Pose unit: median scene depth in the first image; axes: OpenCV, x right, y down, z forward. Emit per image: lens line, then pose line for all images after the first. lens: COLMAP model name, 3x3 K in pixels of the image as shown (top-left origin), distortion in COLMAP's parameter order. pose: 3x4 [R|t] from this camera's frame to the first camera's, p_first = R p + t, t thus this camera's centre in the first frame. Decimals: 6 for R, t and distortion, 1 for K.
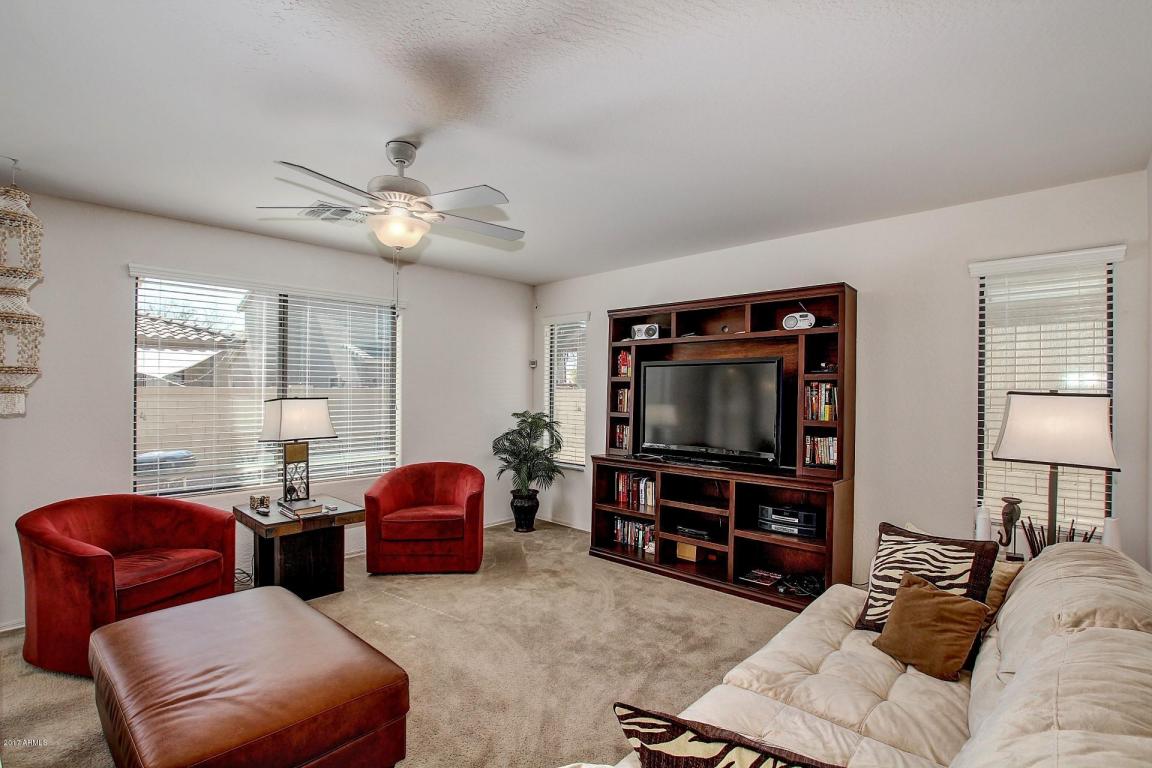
lens RADIAL K [[533.2, 0, 572.5], [0, 533.2, 390.4], [0, 0, 1]] dist [-0.029742, 0.001999]
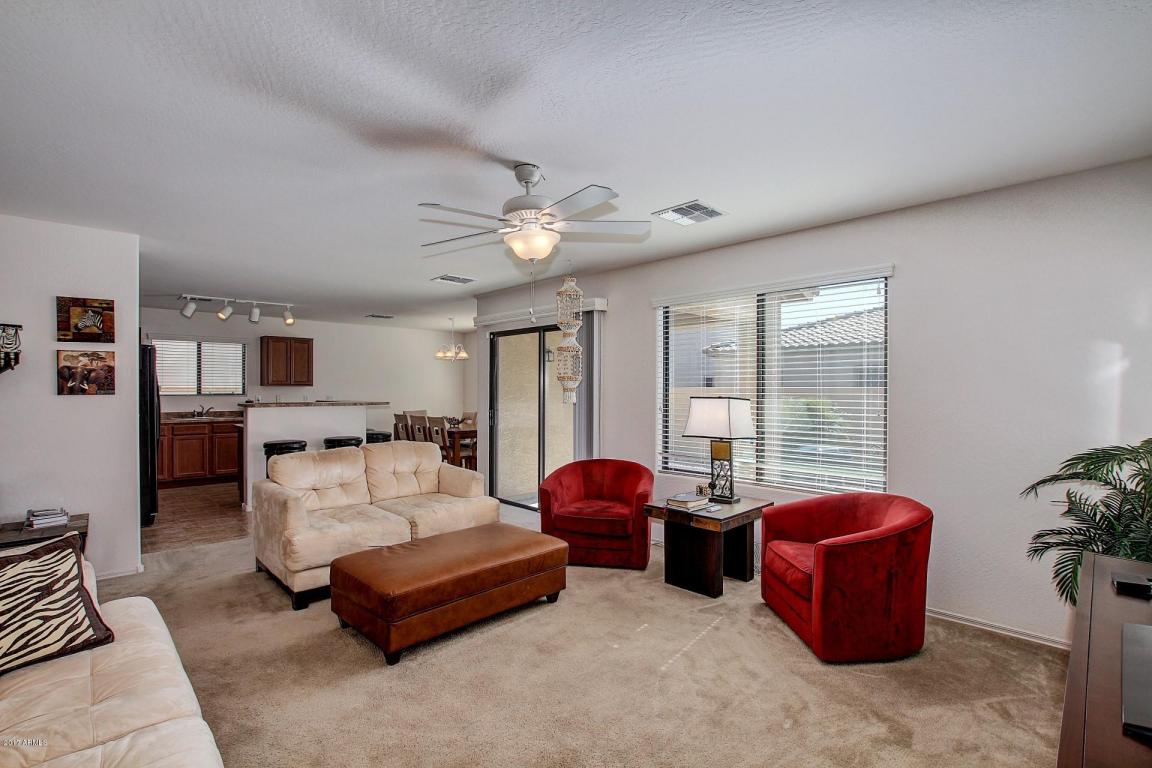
lens RADIAL K [[533.2, 0, 570.1], [0, 533.2, 390.2], [0, 0, 1]] dist [-0.029742, 0.001999]
pose [[-0.054877, -0.001736, -0.998492, 0.546866], [-0.000231, 0.999998, -0.001726, 0.002889], [0.998493, 0.000136, -0.054877, 0.792467]]
